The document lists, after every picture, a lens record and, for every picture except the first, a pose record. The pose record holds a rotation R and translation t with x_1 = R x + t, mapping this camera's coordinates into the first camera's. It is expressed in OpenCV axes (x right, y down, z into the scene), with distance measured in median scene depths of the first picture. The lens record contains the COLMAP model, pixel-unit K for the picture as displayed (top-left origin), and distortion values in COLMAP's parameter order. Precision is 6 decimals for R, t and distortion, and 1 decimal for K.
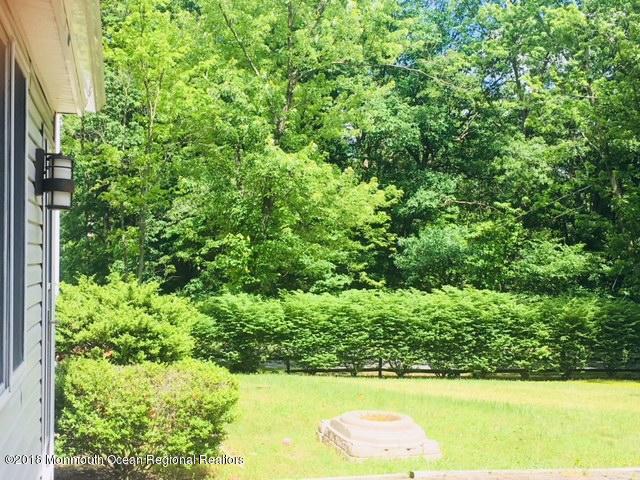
lens RADIAL K [[891.4, 0, 319.8], [0, 891.4, 240.1], [0, 0, 1]] dist [0.011663, 0.000000]
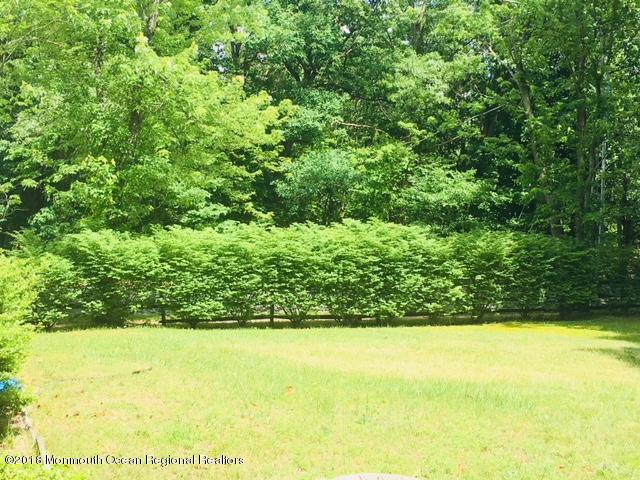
lens RADIAL K [[891.4, 0, 325.0], [0, 891.4, 228.6], [0, 0, 1]] dist [0.011663, 0.000000]
pose [[0.986204, -0.006497, 0.165405, -0.023226], [-0.005294, 0.997480, 0.070748, -0.000125], [-0.165448, -0.070647, 0.983685, 0.156804]]
